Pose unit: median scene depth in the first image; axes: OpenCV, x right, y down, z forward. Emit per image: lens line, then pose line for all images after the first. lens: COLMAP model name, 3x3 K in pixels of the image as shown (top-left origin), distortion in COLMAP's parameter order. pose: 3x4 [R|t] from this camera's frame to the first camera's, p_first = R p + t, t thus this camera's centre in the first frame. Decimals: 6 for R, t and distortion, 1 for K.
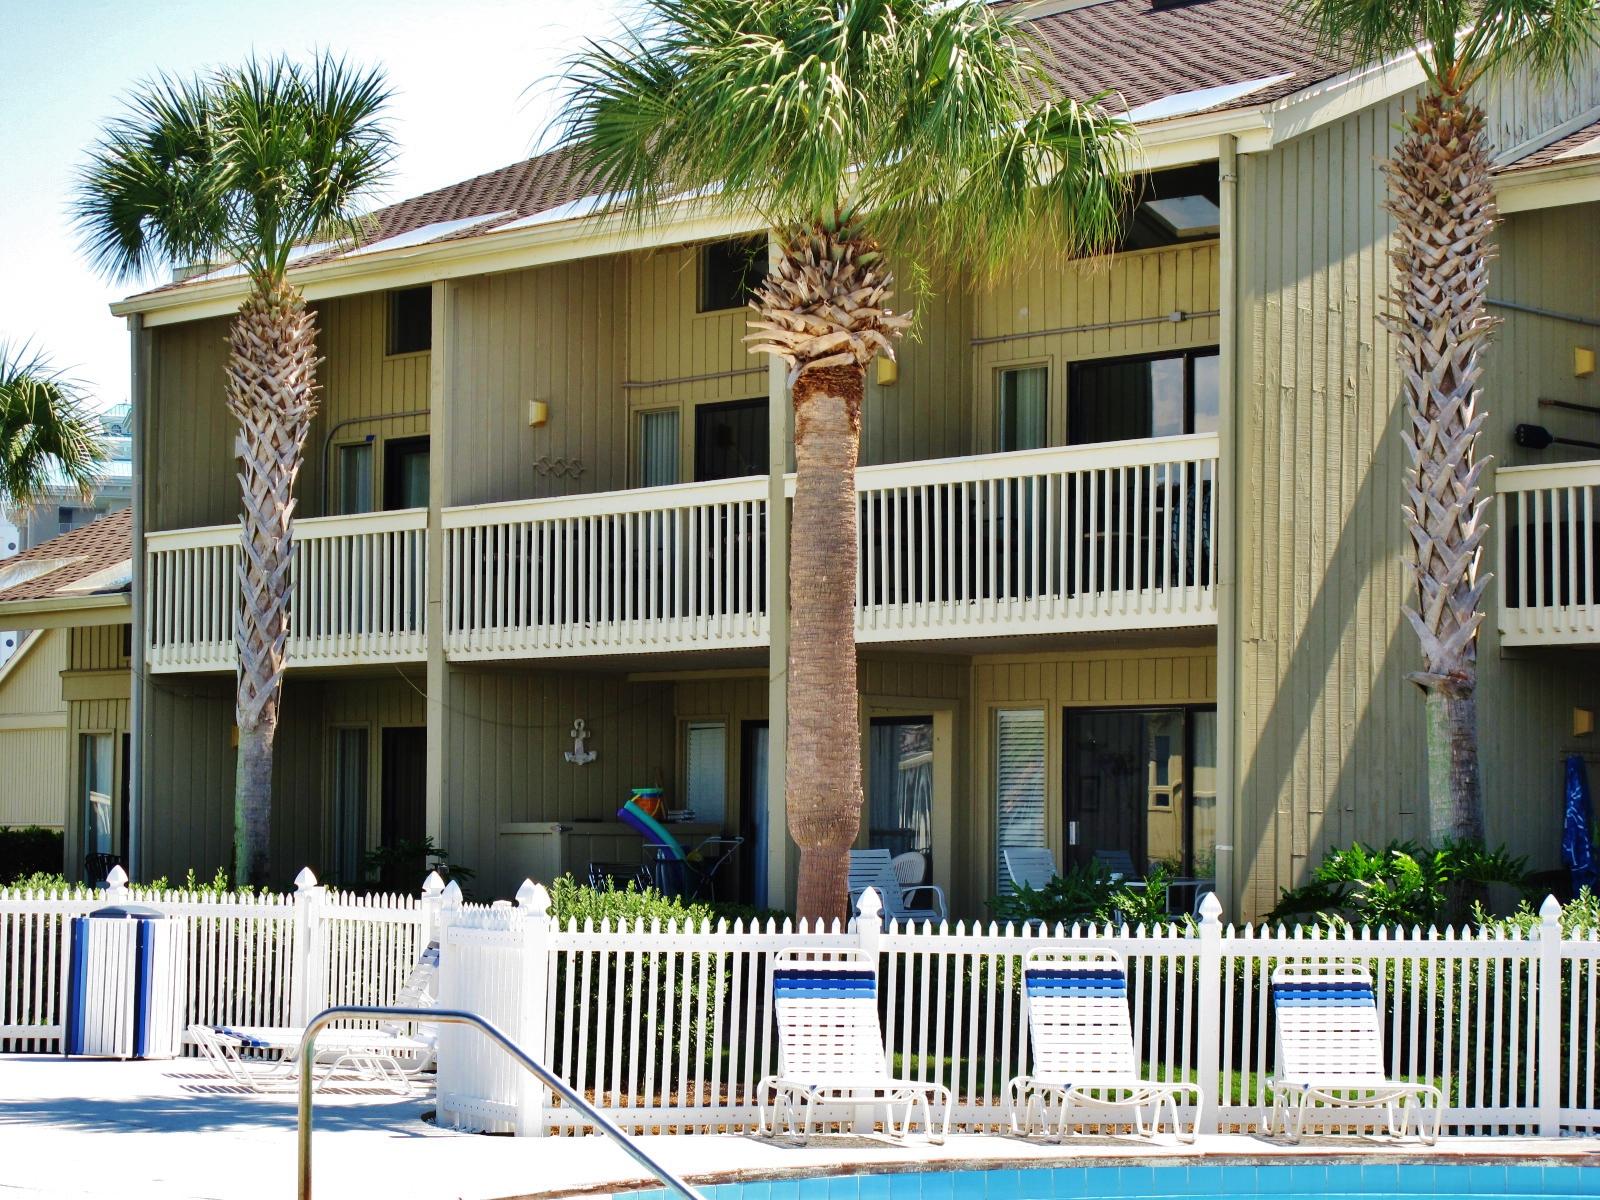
lens RADIAL K [[4136.4, 0, 801.6], [0, 4136.4, 583.2], [0, 0, 1]] dist [-0.092273, 0.000000]
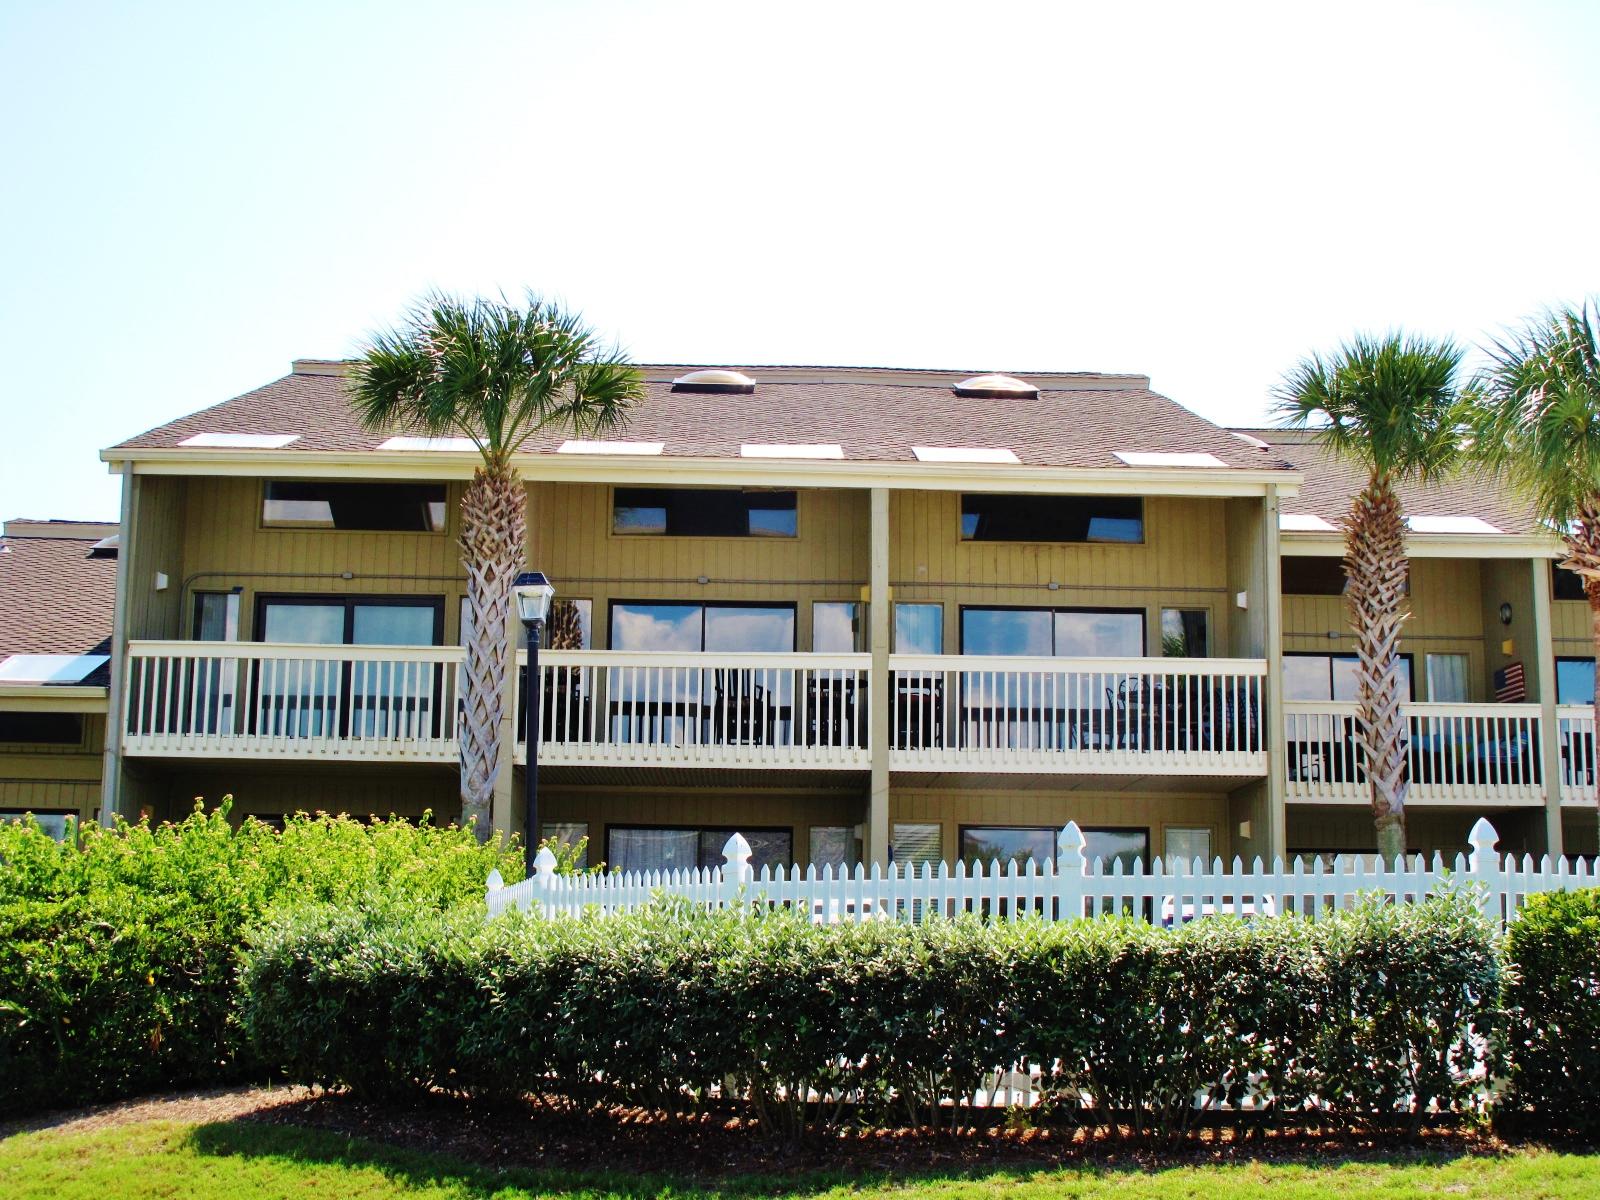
lens RADIAL K [[2084.2, 0, 808.2], [0, 2084.2, 588.6], [0, 0, 1]] dist [0.029480, 0.000000]
pose [[0.643580, 0.115392, 0.756630, -0.551658], [-0.063056, 0.993203, -0.097837, 0.023185], [-0.762777, 0.015256, 0.646482, 0.511880]]
